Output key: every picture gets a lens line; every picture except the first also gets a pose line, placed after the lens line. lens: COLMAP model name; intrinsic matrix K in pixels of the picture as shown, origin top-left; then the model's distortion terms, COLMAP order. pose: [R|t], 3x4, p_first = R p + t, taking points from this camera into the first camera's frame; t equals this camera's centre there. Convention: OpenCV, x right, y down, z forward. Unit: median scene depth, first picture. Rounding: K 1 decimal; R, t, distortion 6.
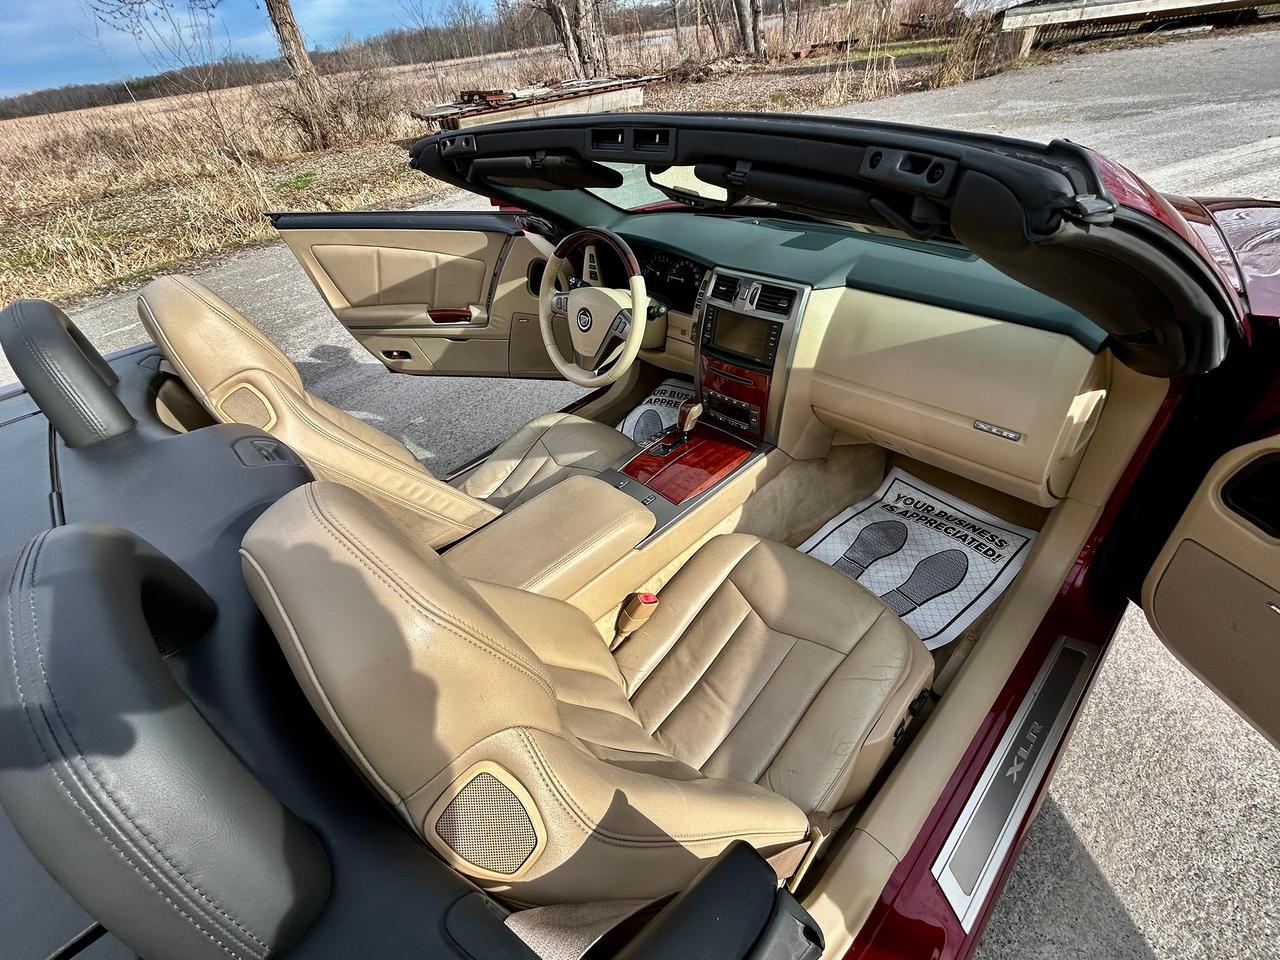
lens RADIAL K [[565.2, 0, 641.4], [0, 565.2, 476.3], [0, 0, 1]] dist [0.002757, 0.000444]
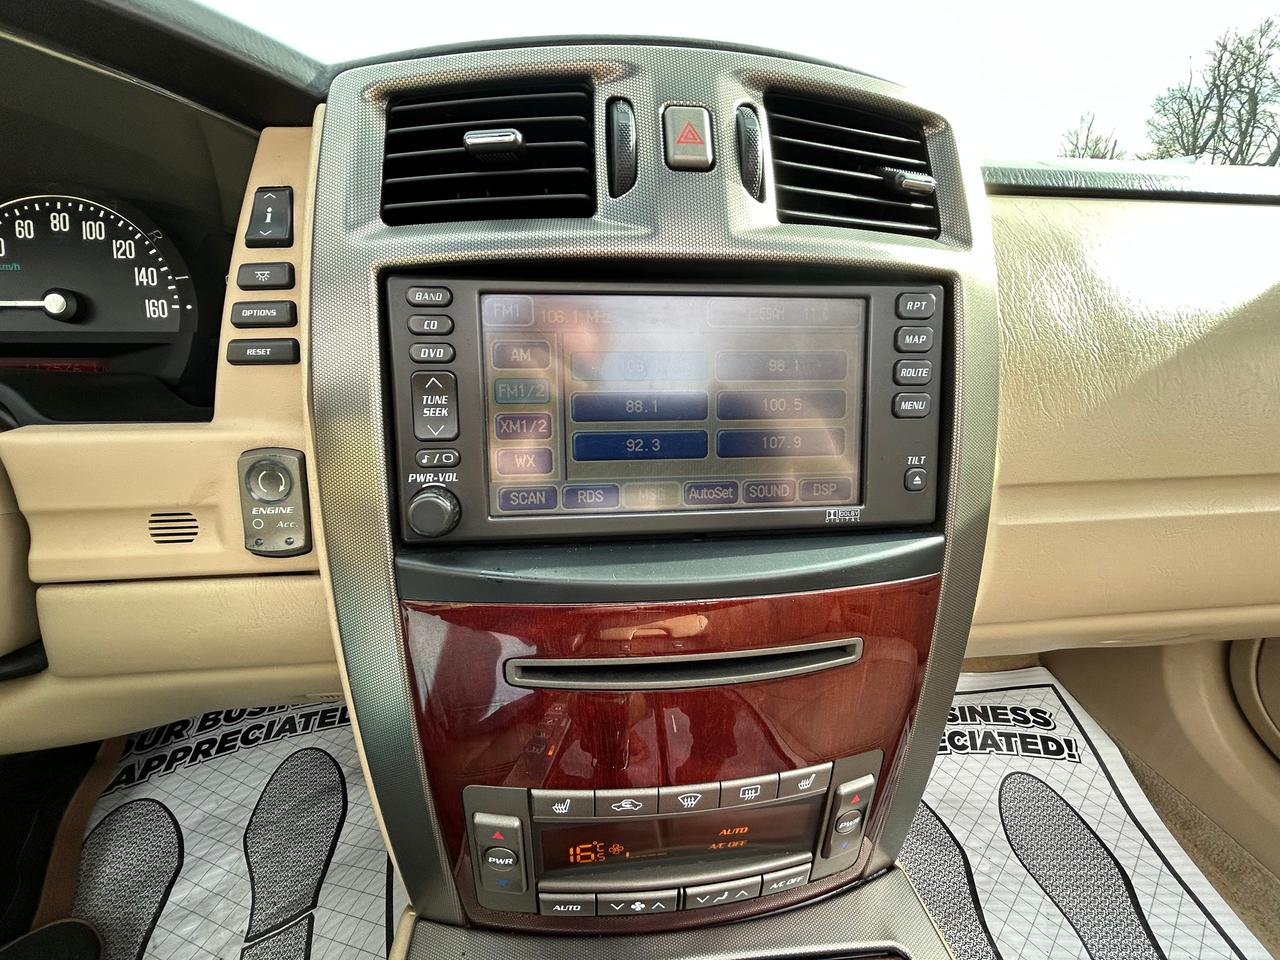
lens RADIAL K [[574.7, 0, 635.0], [0, 574.7, 470.3], [0, 0, 1]] dist [-0.001064, -0.000450]
pose [[0.601433, -0.199446, 0.773628, 0.028399], [0.425614, 0.899474, -0.098990, -0.197174], [-0.676115, 0.388803, 0.625860, 0.806084]]
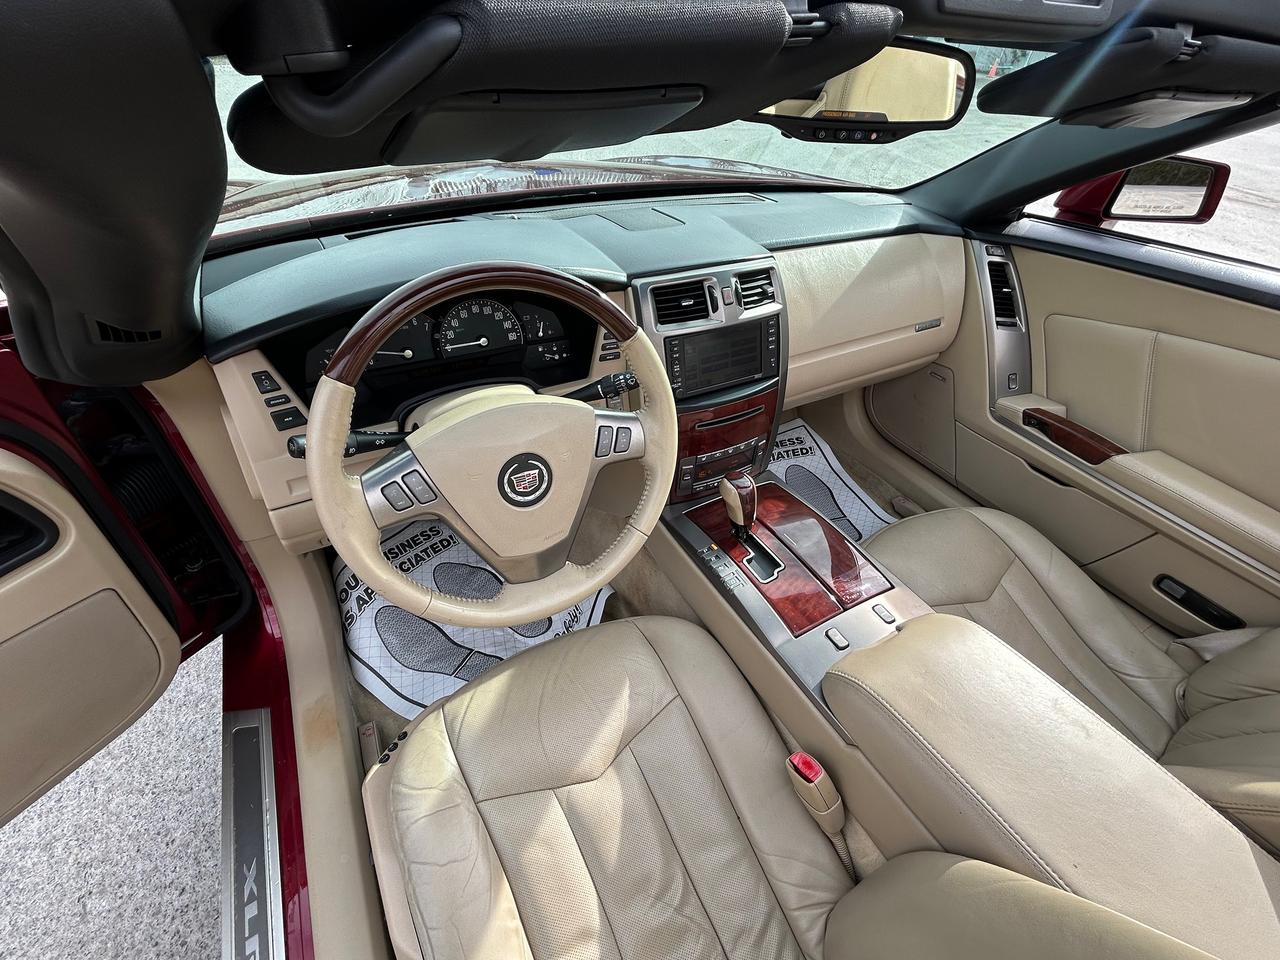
lens RADIAL K [[565.2, 0, 641.4], [0, 565.2, 476.3], [0, 0, 1]] dist [0.002757, 0.000444]
pose [[0.253411, -0.515453, 0.818591, -0.421316], [0.539476, 0.777707, 0.322704, -0.363228], [-0.802962, 0.359834, 0.475154, 0.716710]]
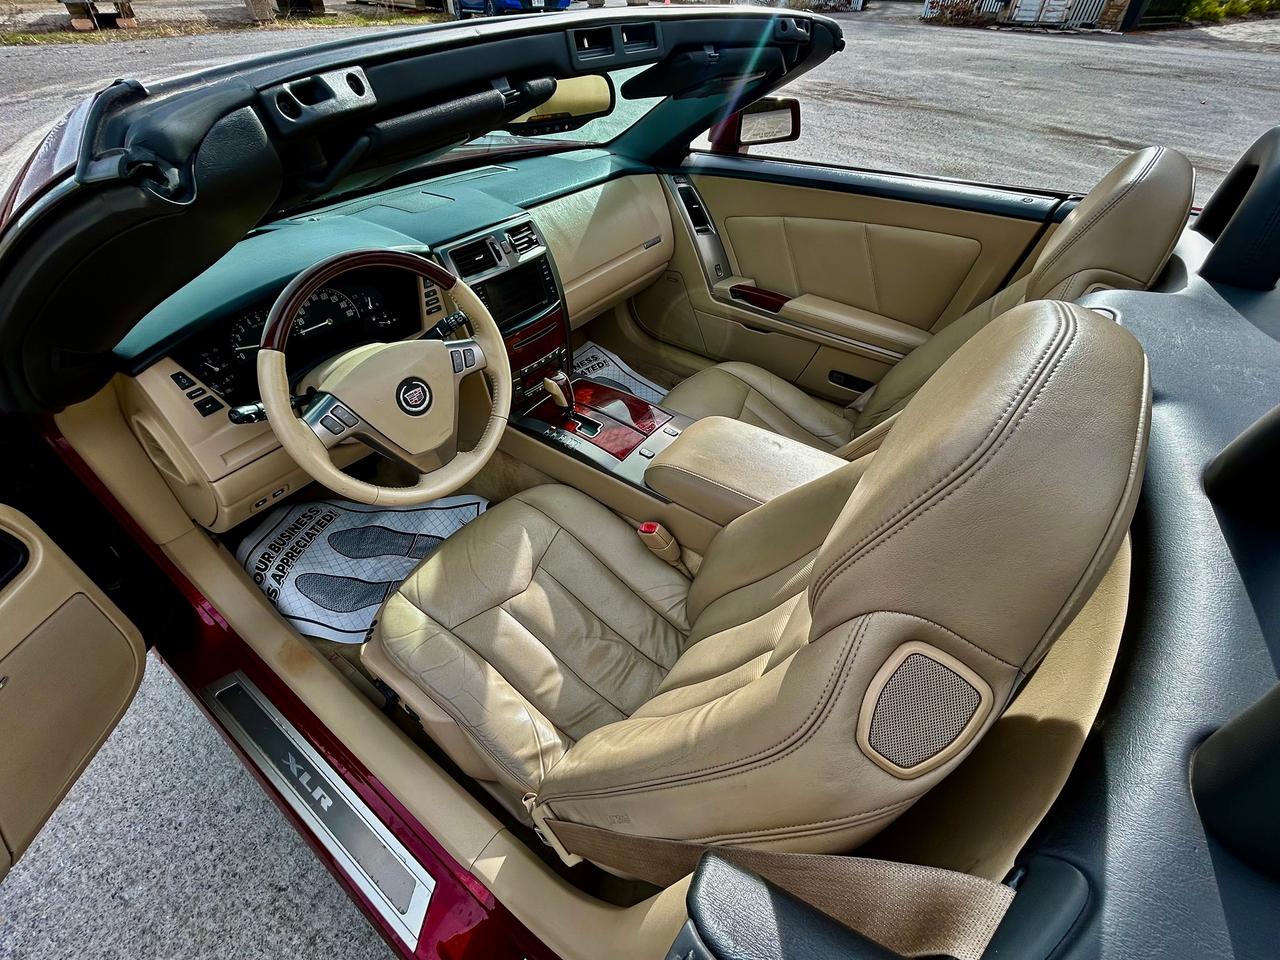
lens RADIAL K [[567.4, 0, 642.1], [0, 567.4, 478.0], [0, 0, 1]] dist [0.000985, 0.000288]
pose [[-0.167368, -0.581644, 0.796039, -0.685807], [0.620693, 0.565159, 0.543448, -0.403682], [-0.765982, 0.585052, 0.266433, 0.684427]]
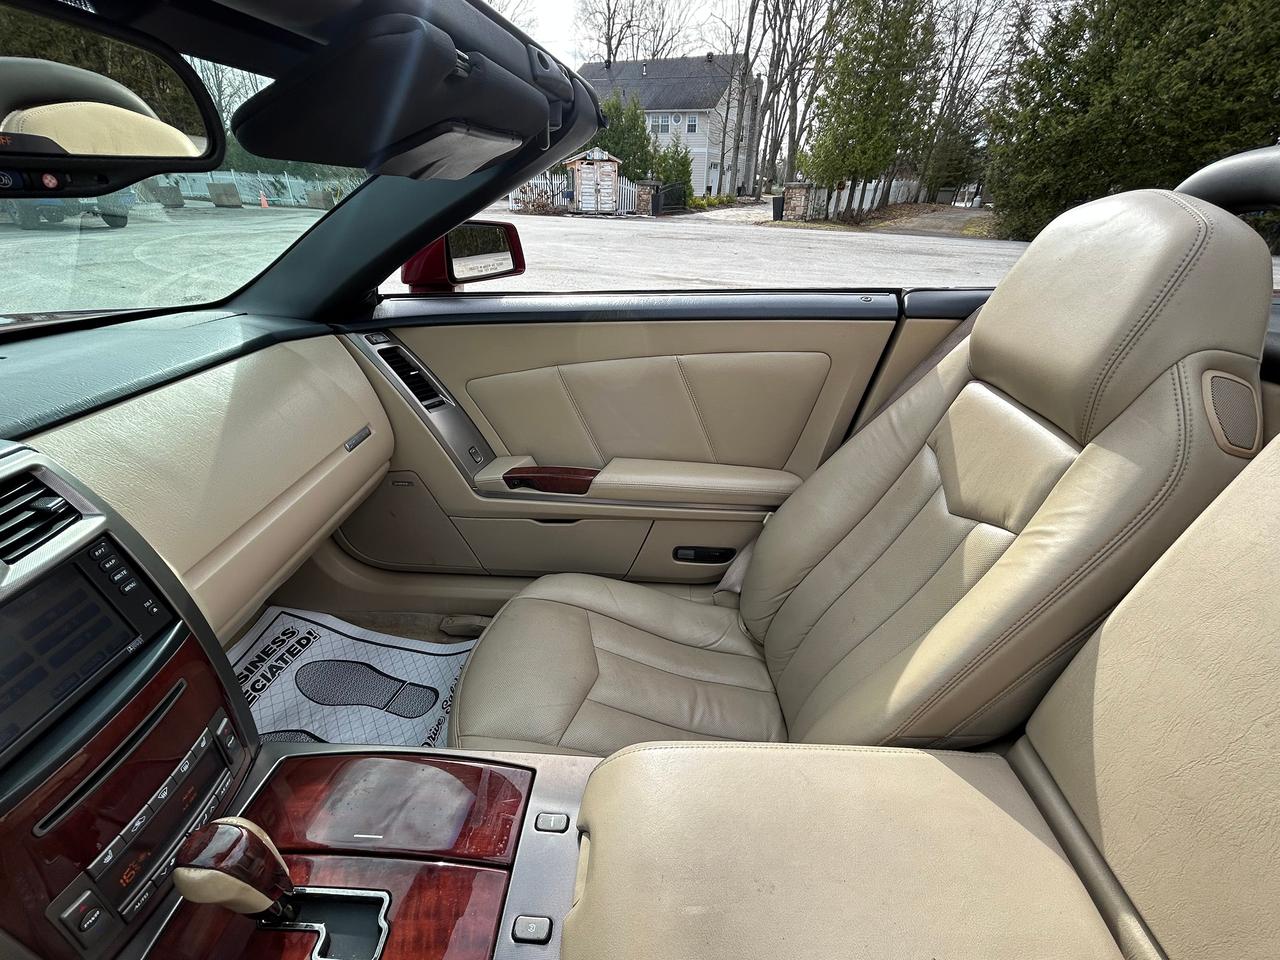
lens RADIAL K [[563.4, 0, 640.0], [0, 563.4, 477.7], [0, 0, 1]] dist [0.000220, -0.000539]
pose [[-0.678140, -0.258549, 0.687952, -0.225947], [0.495307, 0.530768, 0.687718, -0.311650], [-0.542952, 0.807117, -0.231874, 0.705329]]
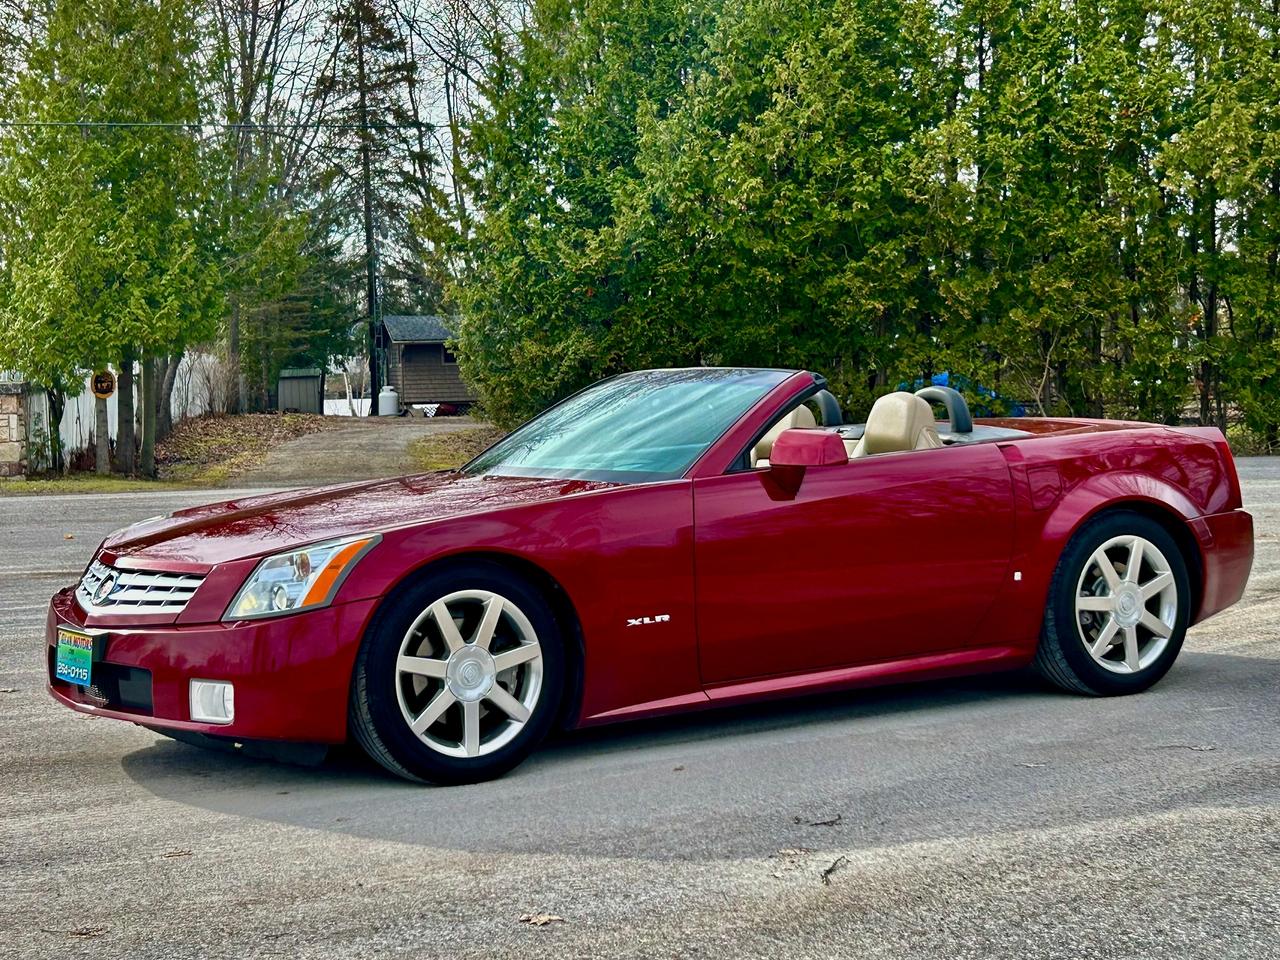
lens RADIAL K [[2599.1, 0, 640.0], [0, 2599.1, 480.0], [0, 0, 1]] dist [0.256584, -0.073228]
pose [[-0.973544, 0.120335, 0.194245, -1.180809], [0.217980, 0.744057, 0.631557, -4.739616], [-0.068531, 0.657190, -0.750603, 6.200677]]
